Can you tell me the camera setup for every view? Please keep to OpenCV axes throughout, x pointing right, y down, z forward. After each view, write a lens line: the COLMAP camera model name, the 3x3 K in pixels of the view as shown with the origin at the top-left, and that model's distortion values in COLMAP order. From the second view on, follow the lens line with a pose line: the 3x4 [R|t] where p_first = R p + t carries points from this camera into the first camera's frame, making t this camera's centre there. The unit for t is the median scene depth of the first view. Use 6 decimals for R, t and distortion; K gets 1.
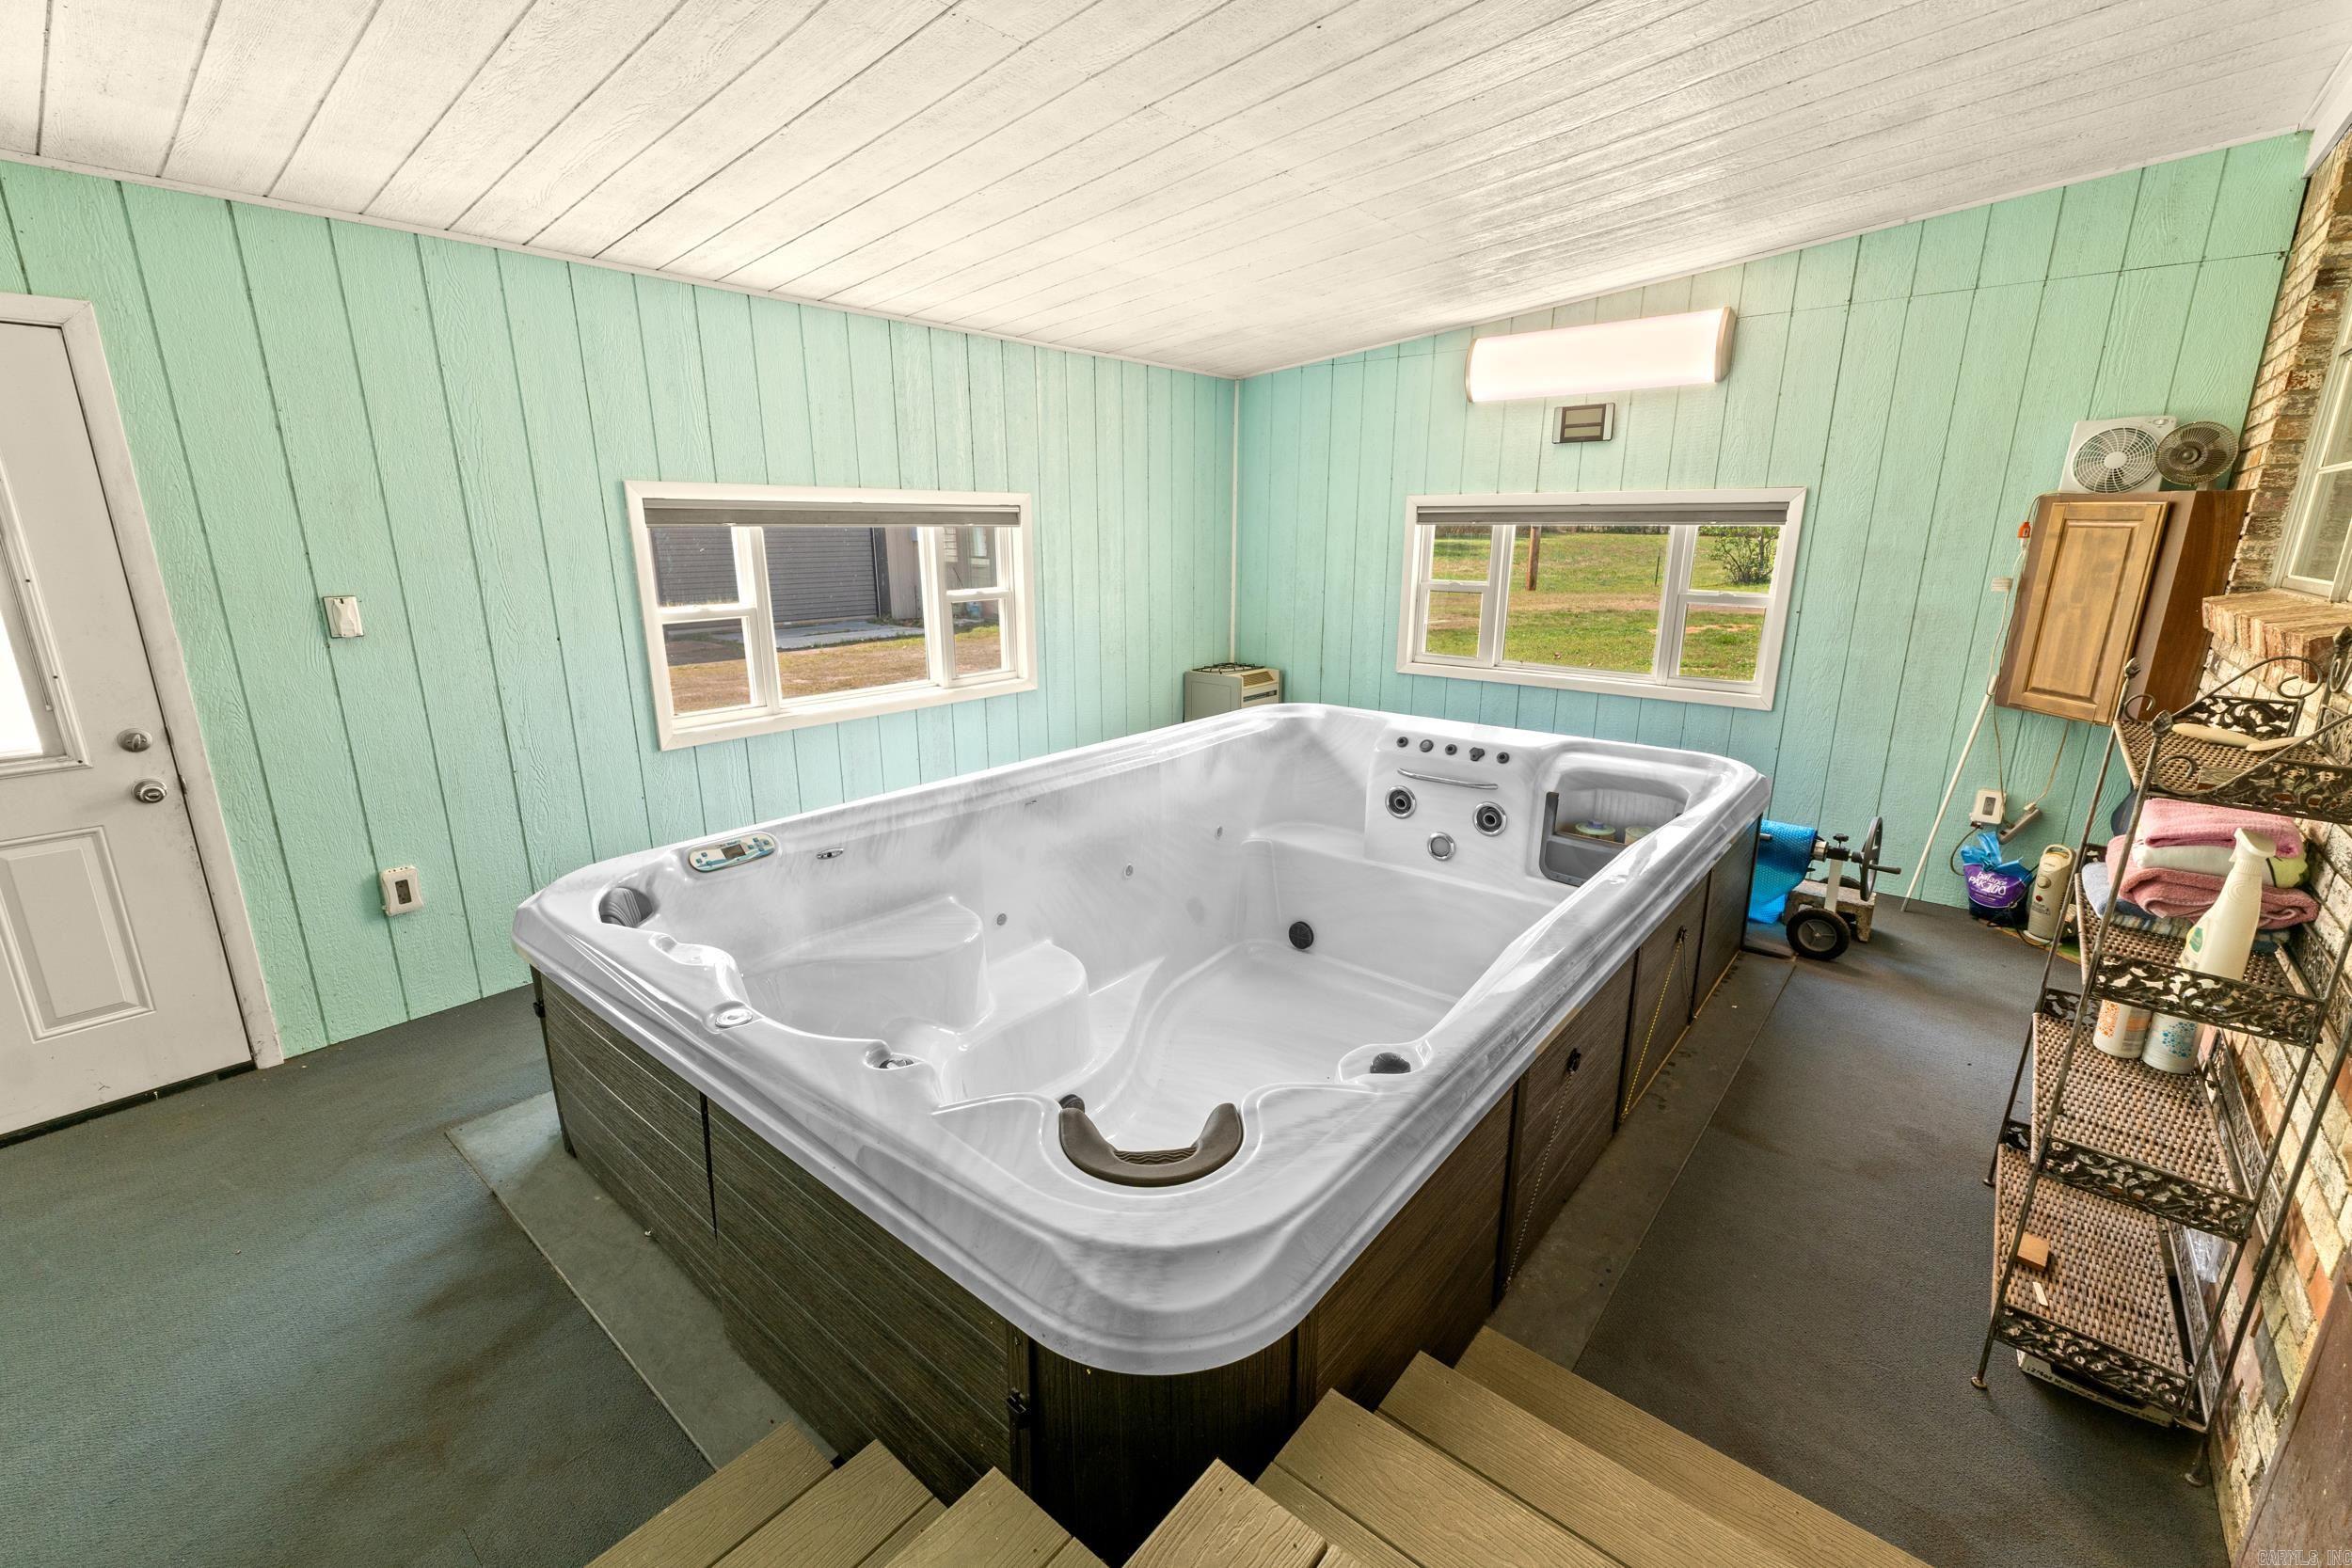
lens RADIAL K [[999.5, 0, 1179.0], [0, 999.5, 778.5], [0, 0, 1]] dist [0.002980, -0.000426]
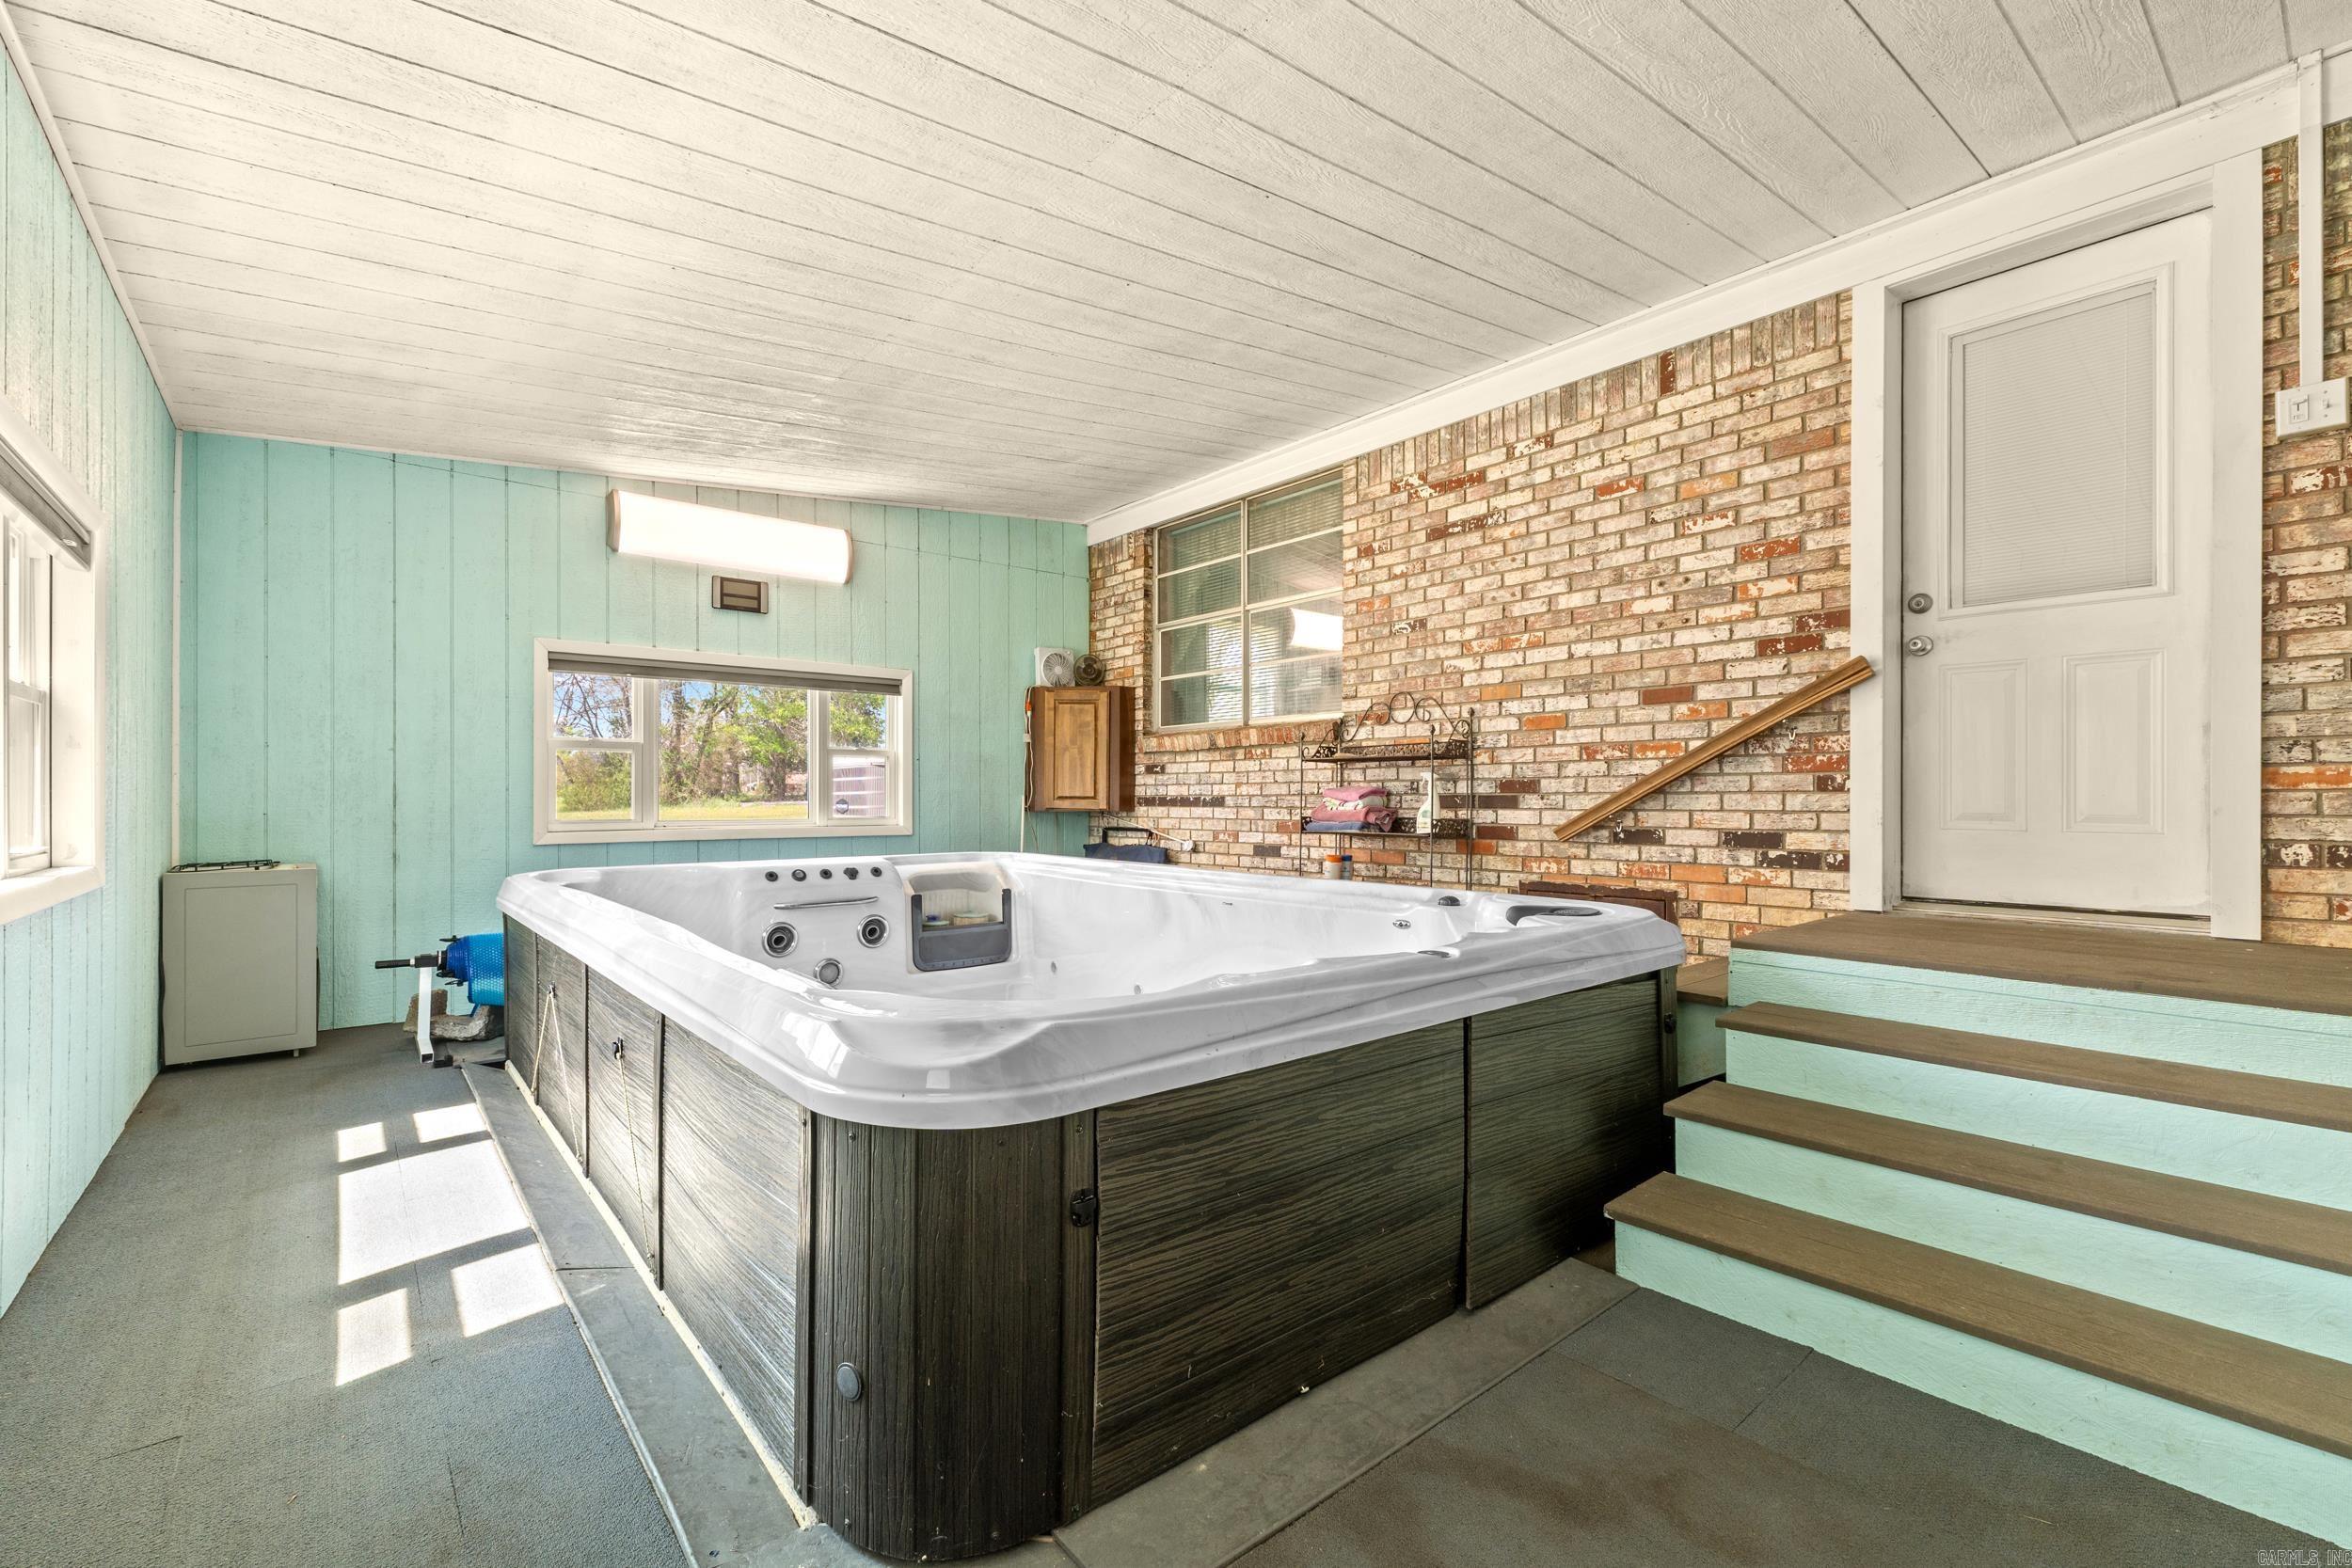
lens RADIAL K [[999.5, 0, 1187.0], [0, 999.5, 796.8], [0, 0, 1]] dist [0.002980, -0.000426]
pose [[0.166331, -0.001828, 0.986068, -0.633839], [0.240102, 0.969976, -0.038702, 0.021465], [-0.956392, 0.243194, 0.161776, 0.431626]]
